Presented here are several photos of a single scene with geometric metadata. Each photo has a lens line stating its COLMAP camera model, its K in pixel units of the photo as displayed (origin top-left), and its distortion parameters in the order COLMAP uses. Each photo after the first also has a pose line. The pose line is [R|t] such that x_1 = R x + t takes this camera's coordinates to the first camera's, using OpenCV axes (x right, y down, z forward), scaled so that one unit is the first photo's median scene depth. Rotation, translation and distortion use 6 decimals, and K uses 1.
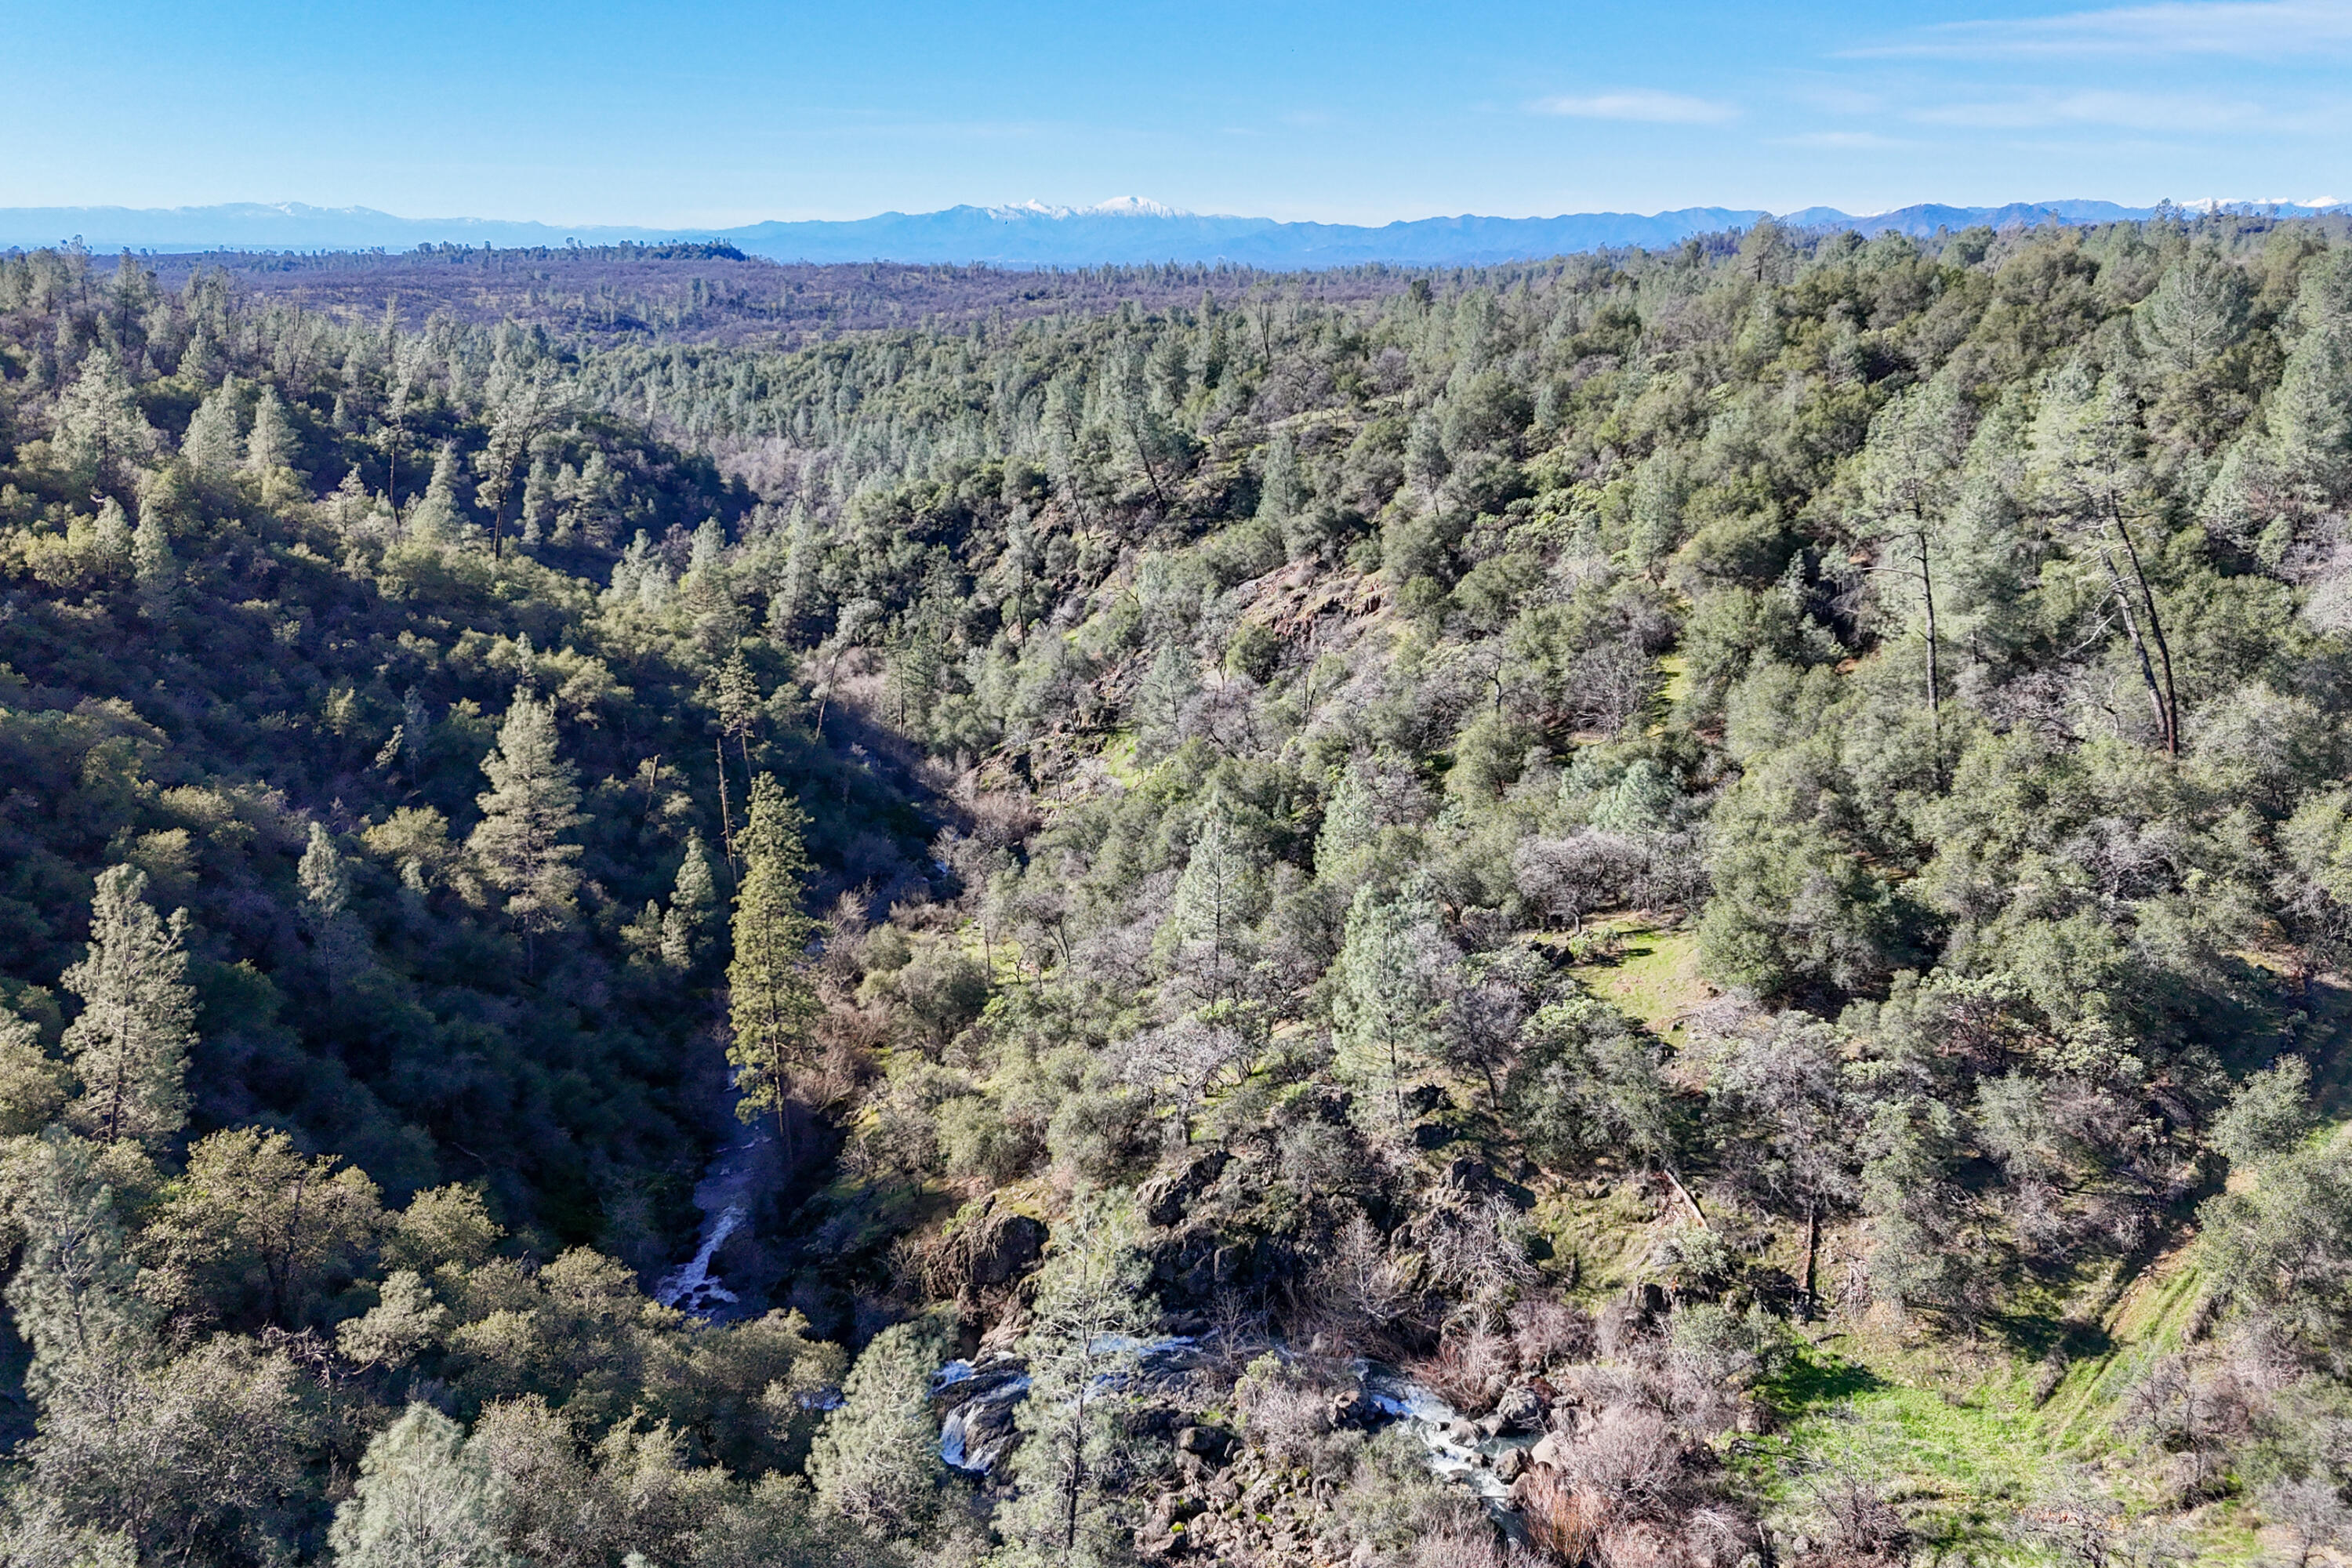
lens RADIAL K [[1647.1, 0, 1178.7], [0, 1647.1, 714.3], [0, 0, 1]] dist [0.030726, -0.062548]
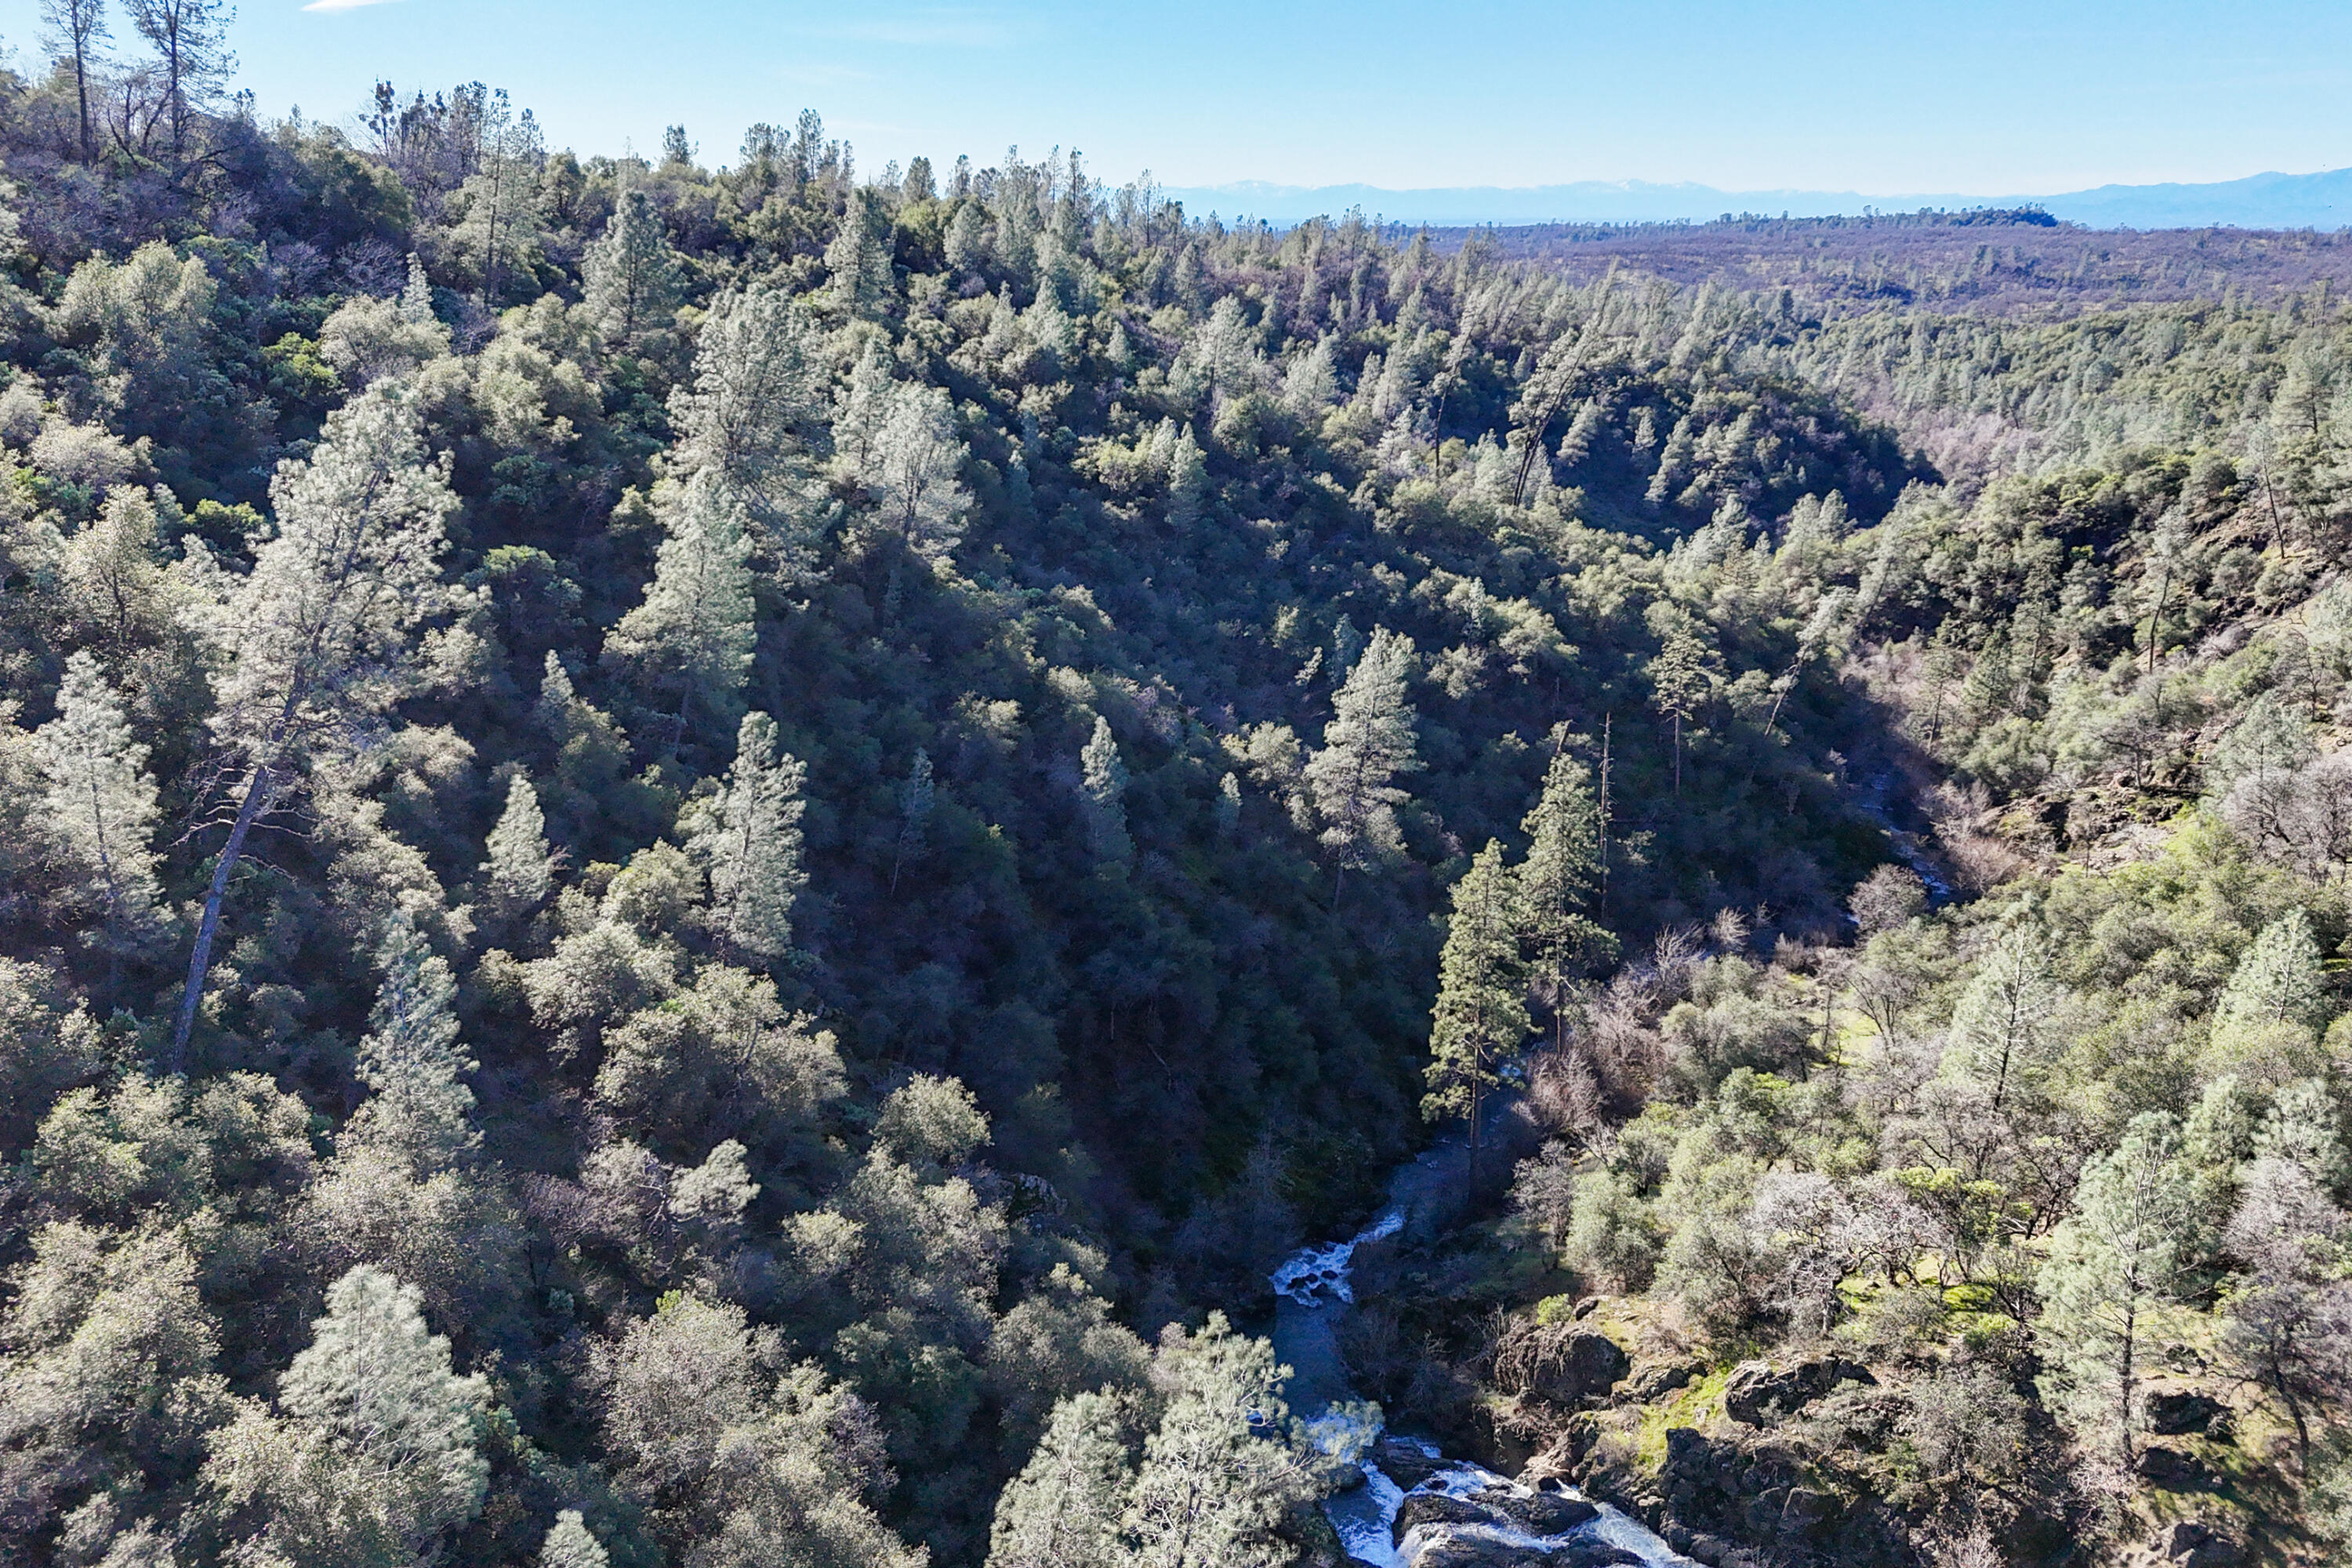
lens RADIAL K [[1656.8, 0, 1173.9], [0, 1656.8, 629.8], [0, 0, 1]] dist [0.005655, -0.034842]
pose [[0.753534, 0.141497, -0.642001, 0.087603], [-0.160975, 0.986547, 0.028494, -0.012600], [0.637397, 0.081875, 0.766174, 0.081078]]
